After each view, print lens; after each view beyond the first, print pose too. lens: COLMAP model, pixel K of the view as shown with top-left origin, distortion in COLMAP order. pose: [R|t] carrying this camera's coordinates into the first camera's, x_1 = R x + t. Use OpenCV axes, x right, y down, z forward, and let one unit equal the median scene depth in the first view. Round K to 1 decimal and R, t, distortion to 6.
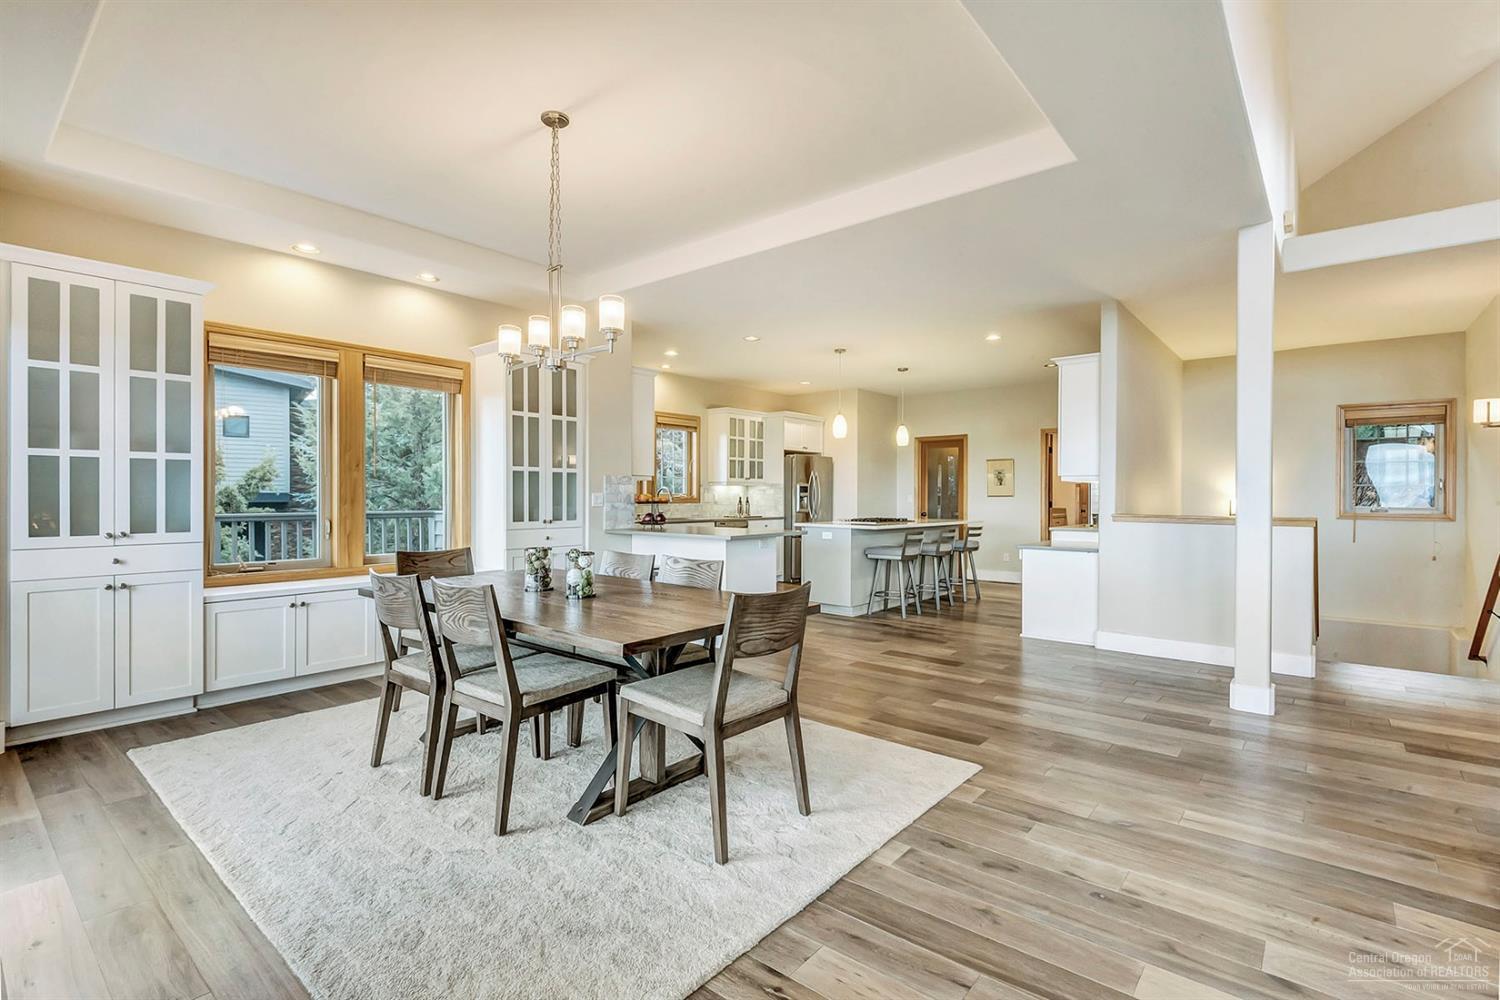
lens RADIAL K [[695.8, 0, 750.0], [0, 695.8, 500.0], [0, 0, 1]] dist [0.028941, -0.000298]
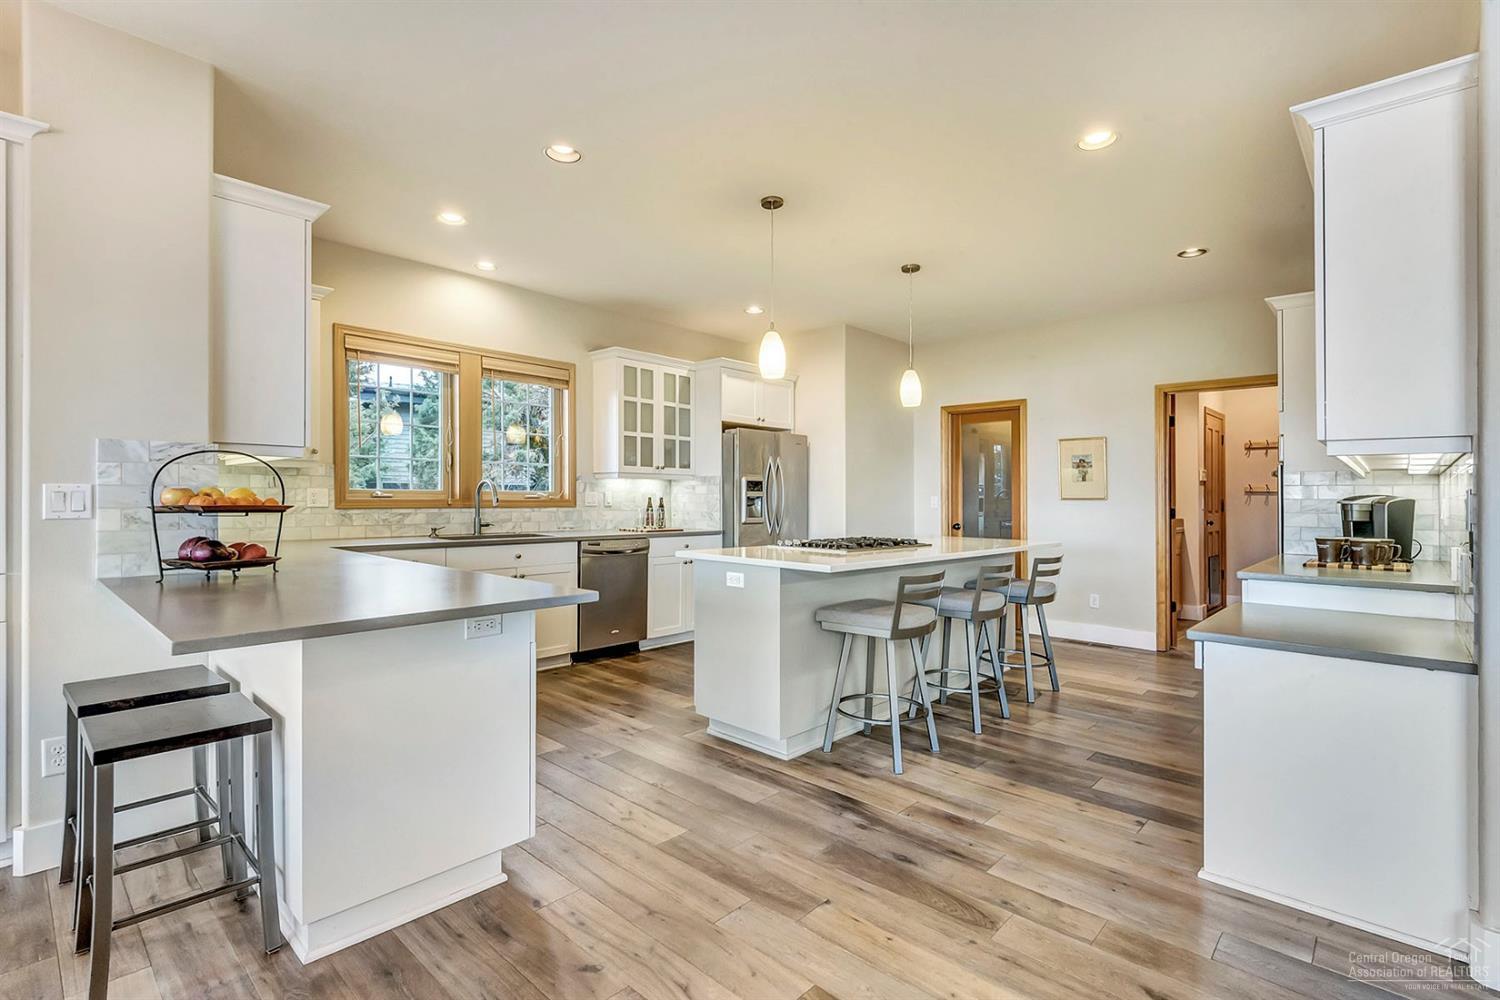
lens RADIAL K [[705.4, 0, 752.4], [0, 705.4, 477.3], [0, 0, 1]] dist [0.030010, -0.000052]
pose [[0.998636, 0.003864, -0.052062, 0.112189], [-0.005715, 0.999355, -0.035444, -0.000964], [0.051892, 0.035693, 0.998015, 0.398569]]
